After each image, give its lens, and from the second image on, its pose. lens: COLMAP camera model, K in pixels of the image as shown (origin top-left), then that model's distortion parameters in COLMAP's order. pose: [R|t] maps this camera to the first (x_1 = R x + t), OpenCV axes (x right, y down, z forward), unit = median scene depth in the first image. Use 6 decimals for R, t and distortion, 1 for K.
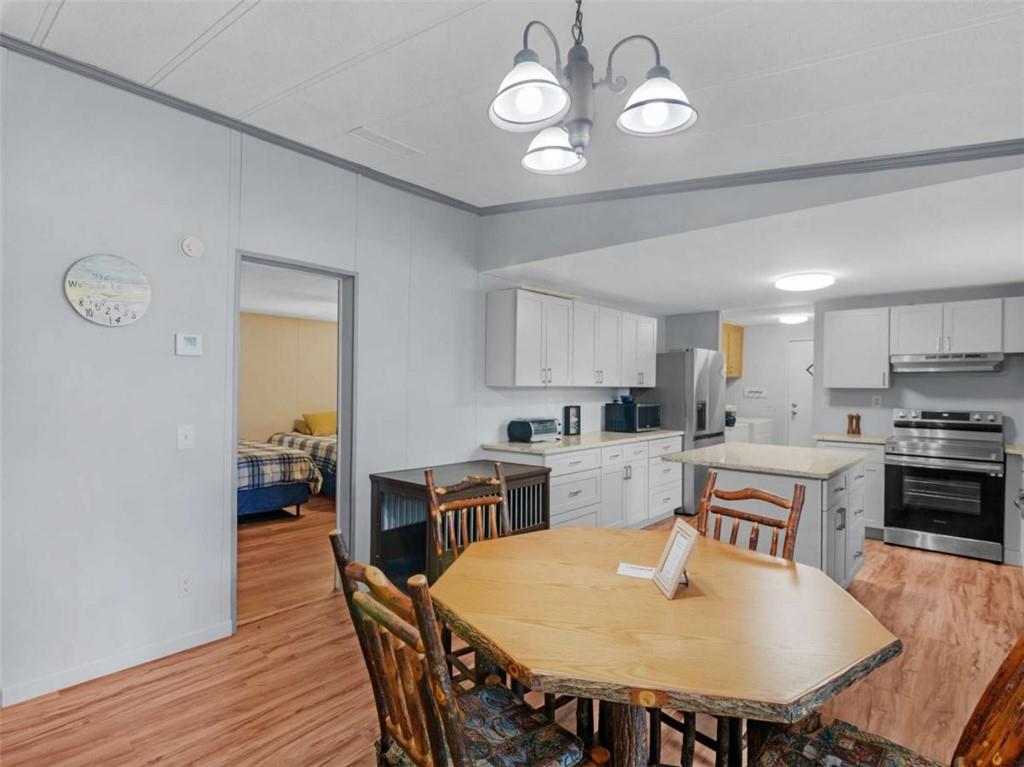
lens RADIAL K [[547.5, 0, 512.0], [0, 547.5, 383.5], [0, 0, 1]] dist [-0.000378, 0.001236]
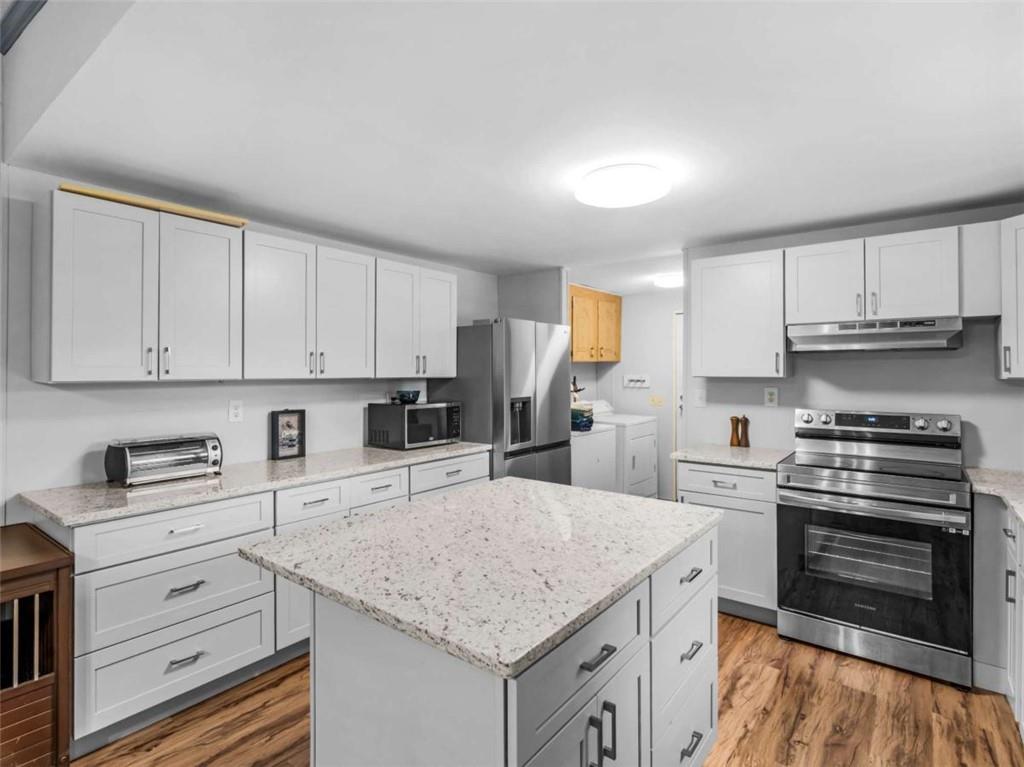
lens RADIAL K [[525.2, 0, 510.2], [0, 525.2, 361.9], [0, 0, 1]] dist [0.000597, -0.000258]
pose [[0.998030, -0.007183, 0.062324, 0.344657], [0.008068, 0.999870, -0.013950, -0.002998], [-0.062216, 0.014425, 0.997958, 0.428759]]
